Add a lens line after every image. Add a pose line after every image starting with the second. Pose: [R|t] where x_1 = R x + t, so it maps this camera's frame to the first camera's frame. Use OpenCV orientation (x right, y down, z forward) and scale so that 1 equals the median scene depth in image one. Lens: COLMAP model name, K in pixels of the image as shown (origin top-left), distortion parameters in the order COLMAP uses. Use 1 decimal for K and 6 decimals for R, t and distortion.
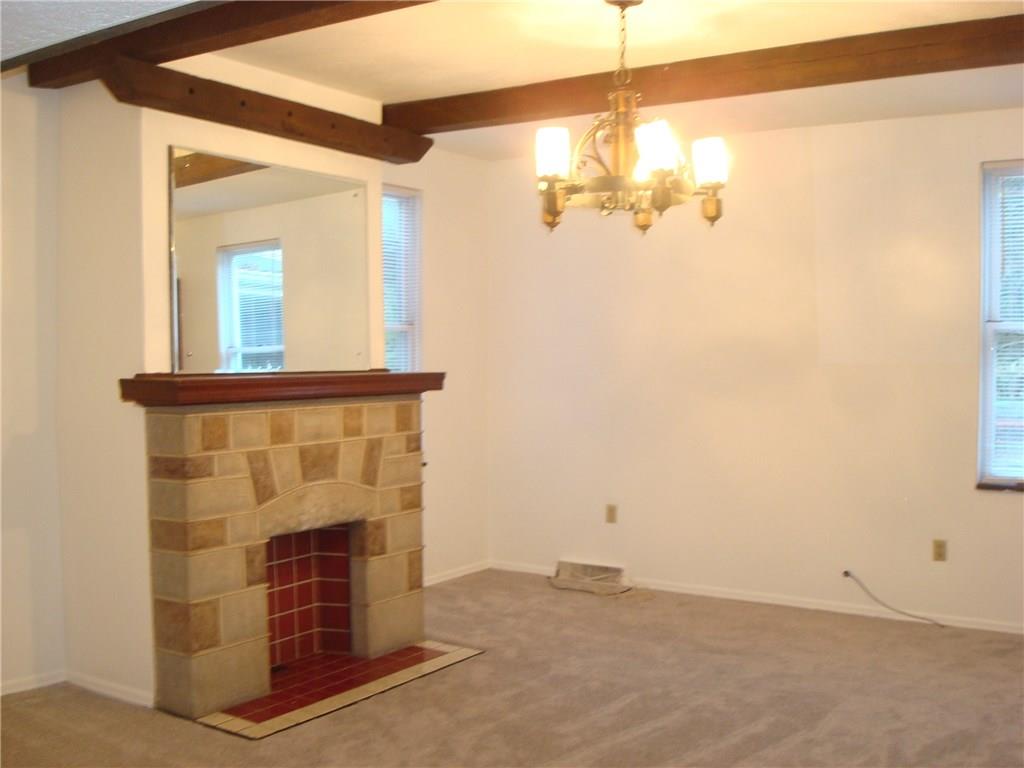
lens RADIAL K [[1095.3, 0, 512.0], [0, 1095.3, 384.0], [0, 0, 1]] dist [-0.080899, -0.023463]
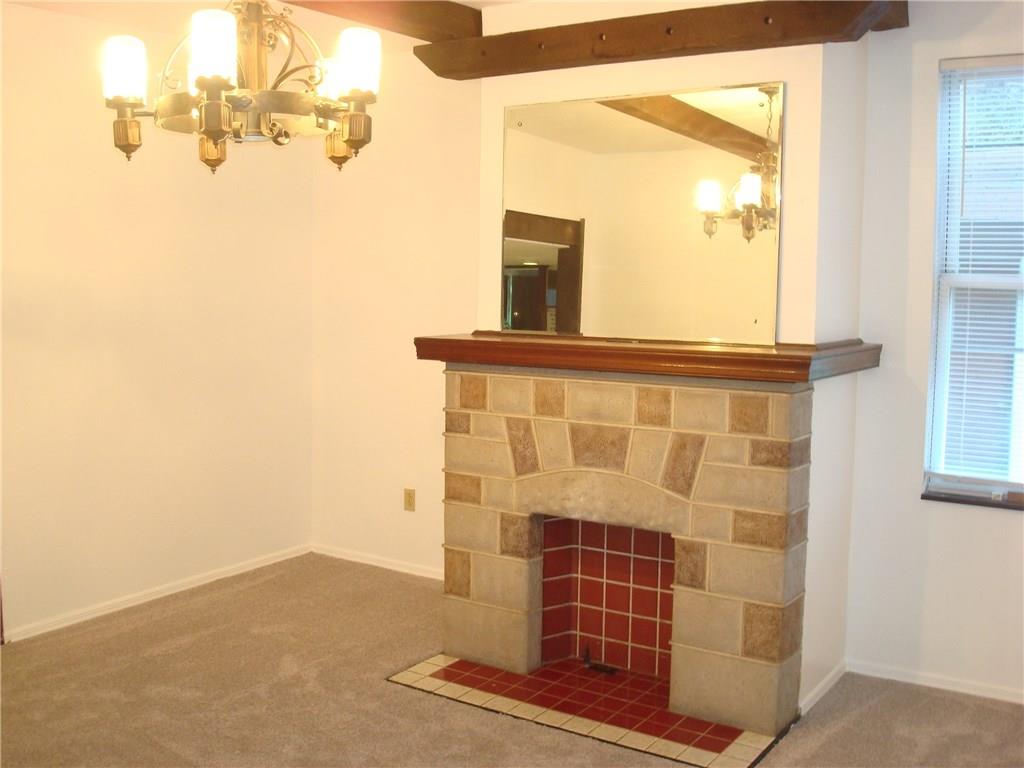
lens RADIAL K [[1095.3, 0, 512.0], [0, 1095.3, 384.0], [0, 0, 1]] dist [-0.080899, -0.023463]
pose [[-0.014172, 0.100581, -0.994828, 0.688615], [-0.036158, 0.994226, 0.101035, -0.062332], [0.999246, 0.037403, -0.010454, 0.971626]]
